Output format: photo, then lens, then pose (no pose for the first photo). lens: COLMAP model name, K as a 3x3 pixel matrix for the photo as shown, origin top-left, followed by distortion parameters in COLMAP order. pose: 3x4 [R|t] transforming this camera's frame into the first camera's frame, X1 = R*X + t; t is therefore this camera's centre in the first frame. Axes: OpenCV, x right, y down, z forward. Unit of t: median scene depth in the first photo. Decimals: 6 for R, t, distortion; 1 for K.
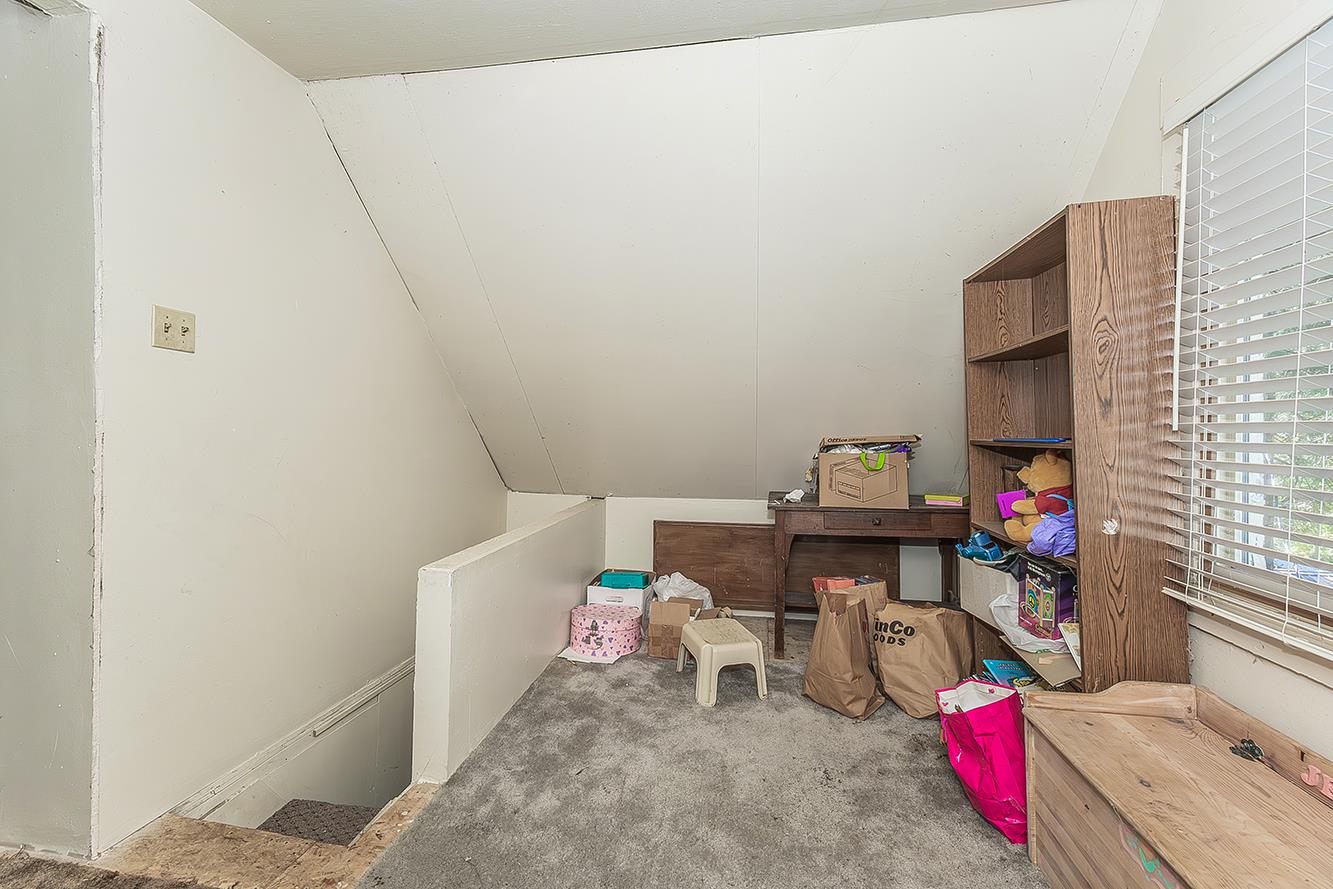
lens RADIAL K [[558.9, 0, 668.3], [0, 558.9, 435.7], [0, 0, 1]] dist [0.009575, -0.000618]
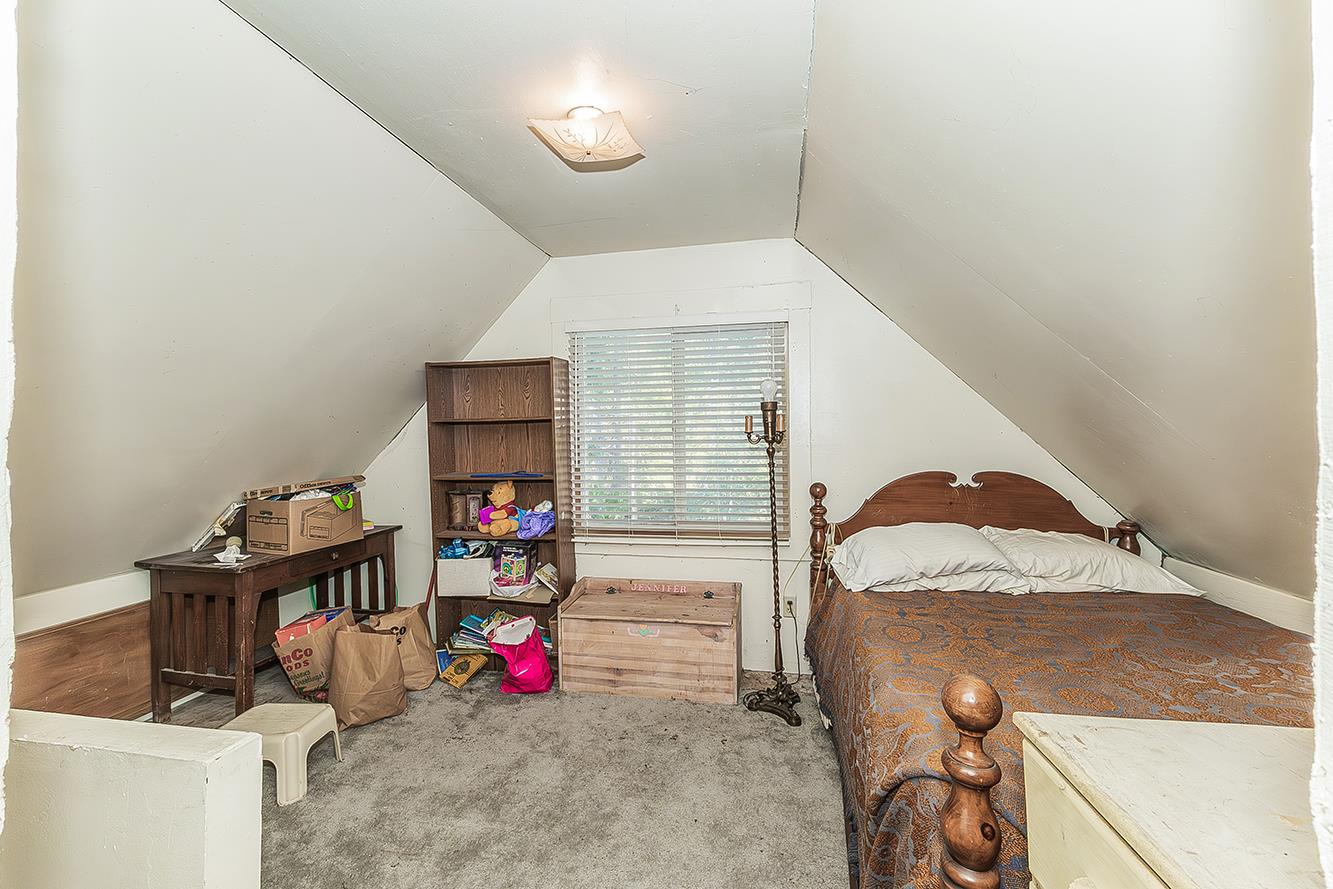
lens RADIAL K [[558.9, 0, 661.2], [0, 558.9, 439.6], [0, 0, 1]] dist [0.009575, -0.000618]
pose [[0.048853, -0.017343, 0.998655, -0.970523], [0.024404, 0.999571, 0.016165, -0.109650], [-0.998508, 0.023582, 0.049255, 0.413269]]
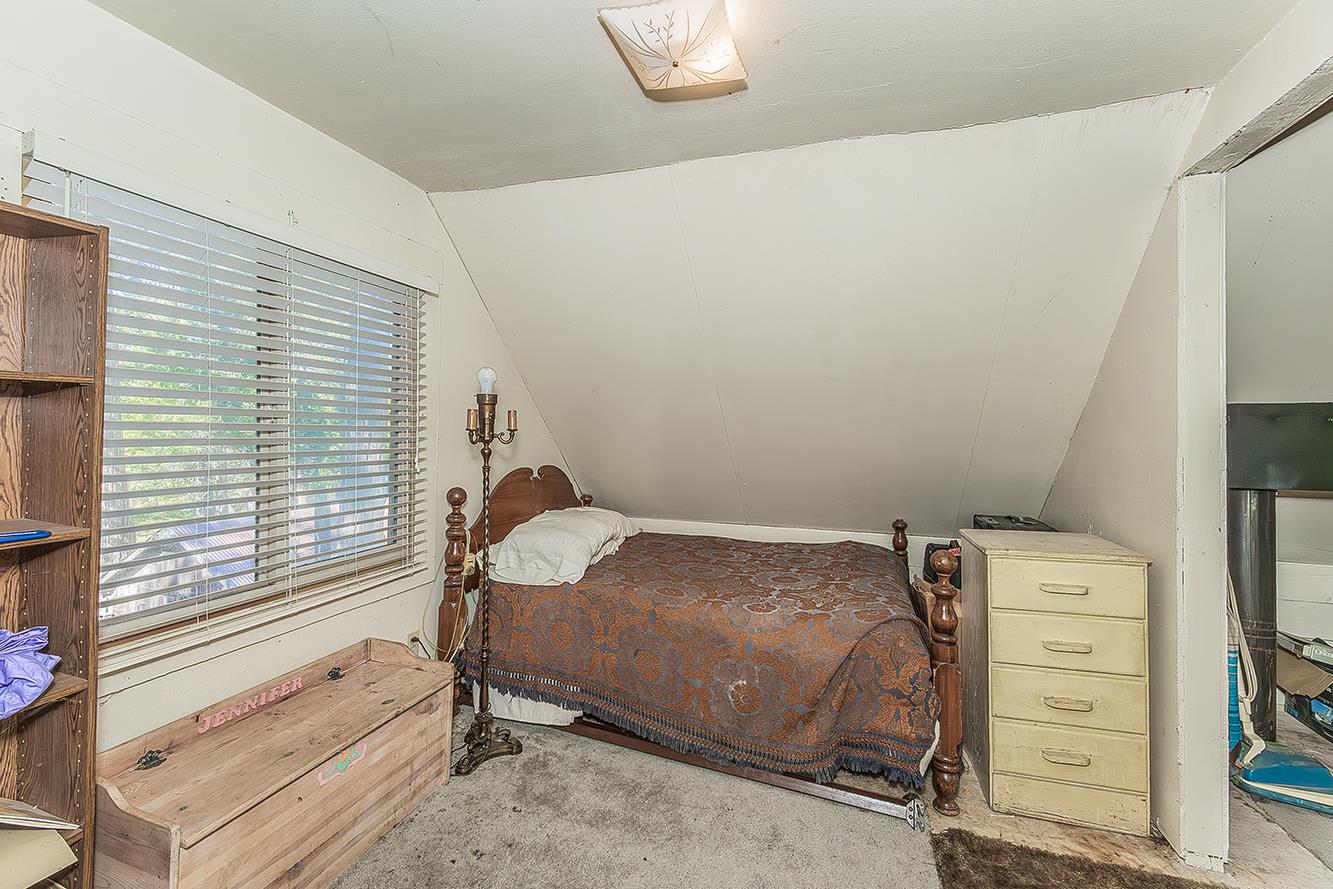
lens RADIAL K [[558.9, 0, 664.6], [0, 558.9, 434.1], [0, 0, 1]] dist [0.009575, -0.000618]
pose [[-0.983416, -0.023450, 0.179841, -0.164123], [-0.020383, 0.999614, 0.018883, -0.120381], [-0.180215, 0.014904, -0.983514, 1.290395]]
